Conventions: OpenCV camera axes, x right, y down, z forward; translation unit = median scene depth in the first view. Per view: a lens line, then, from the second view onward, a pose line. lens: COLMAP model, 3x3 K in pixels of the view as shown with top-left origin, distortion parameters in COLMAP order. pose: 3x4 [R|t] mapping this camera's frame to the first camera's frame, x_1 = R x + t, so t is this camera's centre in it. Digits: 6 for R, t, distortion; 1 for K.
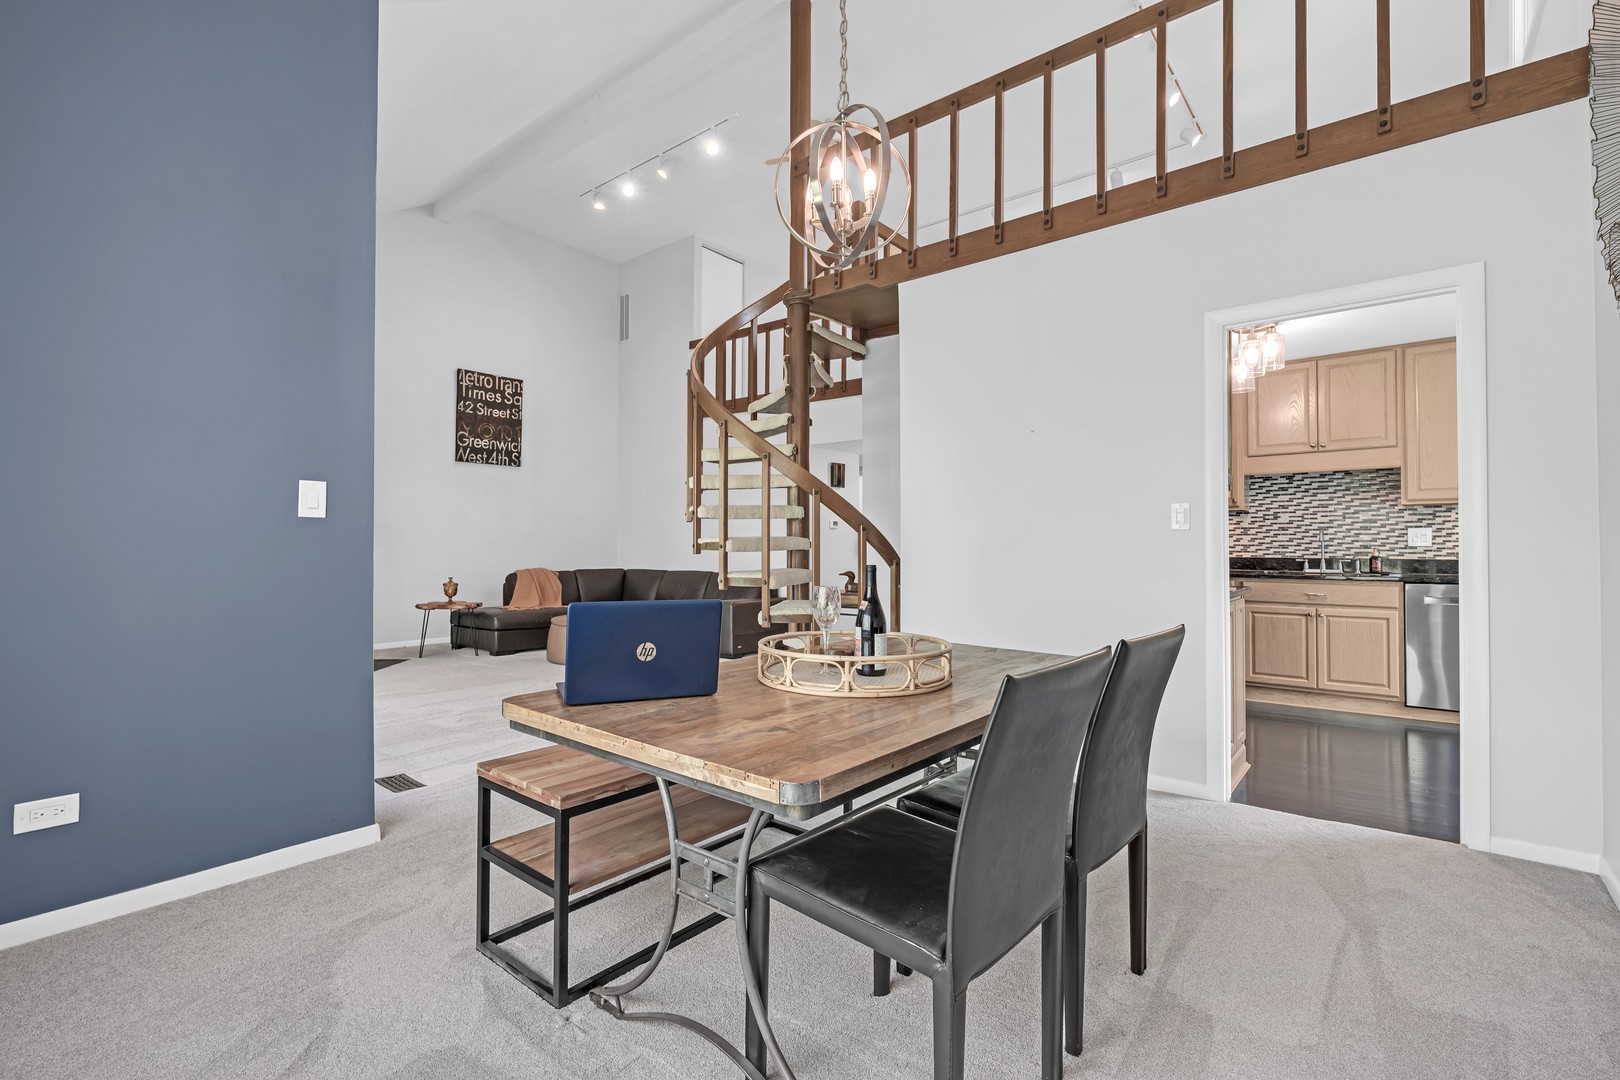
lens RADIAL K [[737.6, 0, 808.2], [0, 737.6, 534.5], [0, 0, 1]] dist [0.003327, 0.000265]
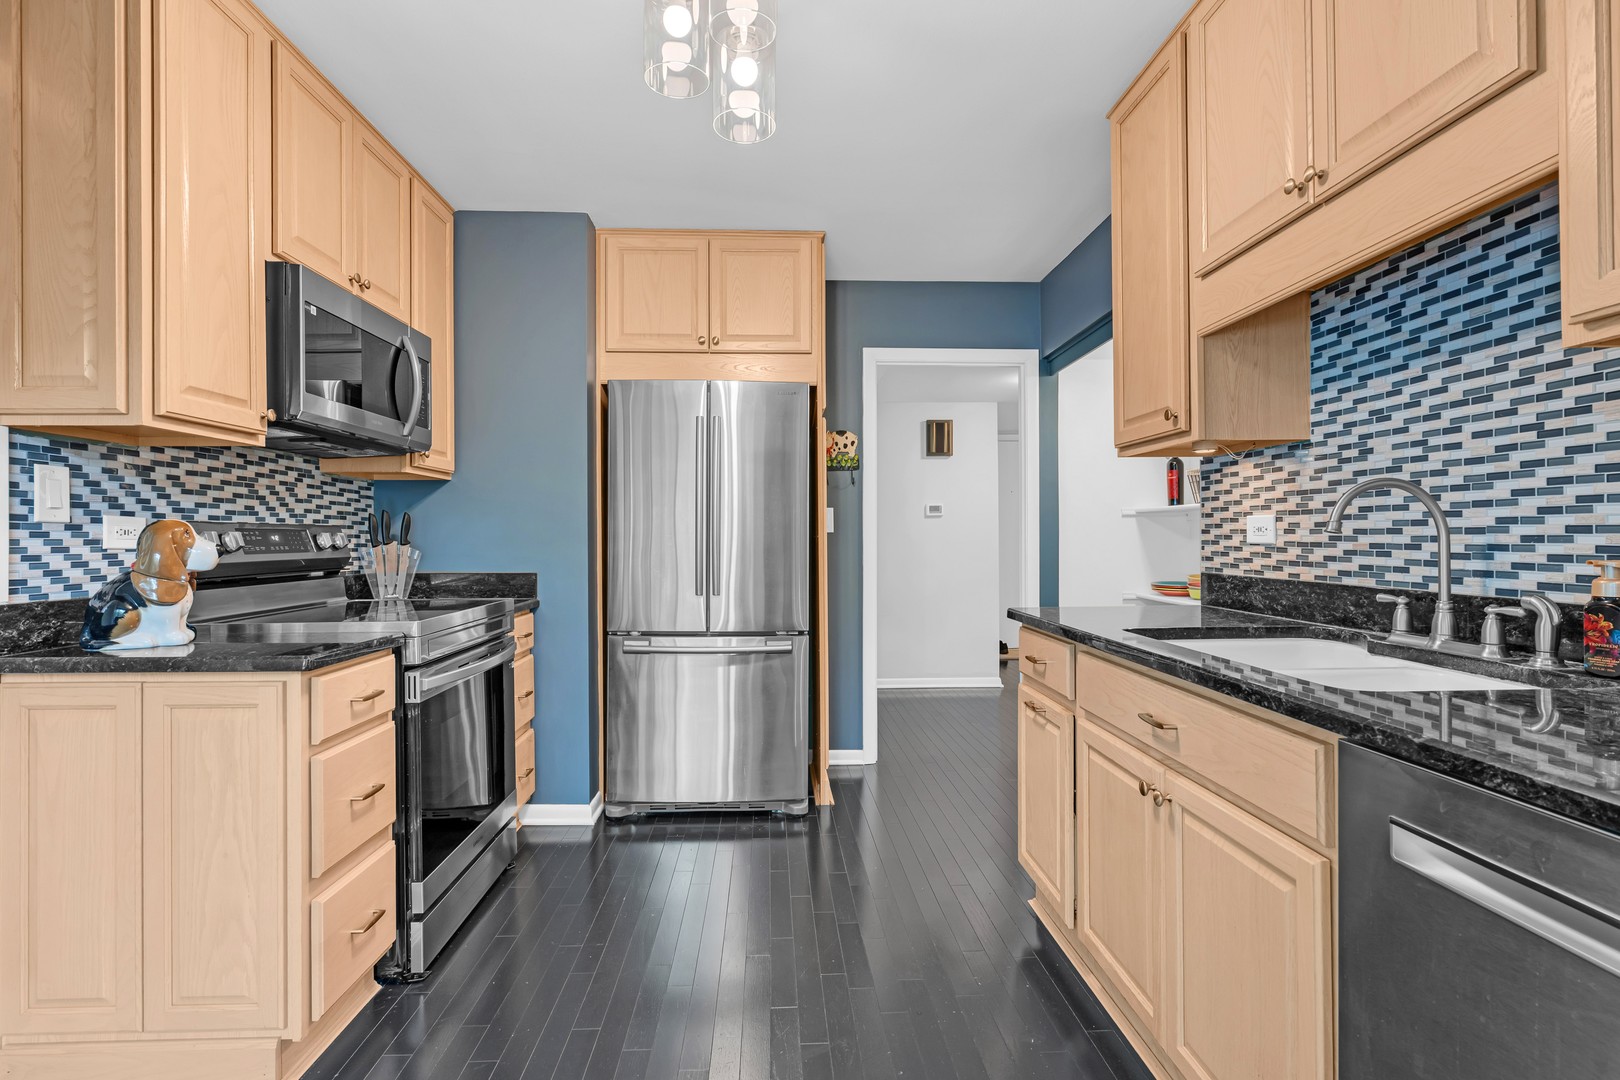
lens RADIAL K [[774.4, 0, 808.8], [0, 774.4, 535.1], [0, 0, 1]] dist [-0.001181, -0.000229]
pose [[0.672709, -0.006290, -0.739881, 0.716045], [0.015122, 0.999872, 0.005248, 0.005400], [0.739753, -0.014719, 0.672718, 0.620192]]
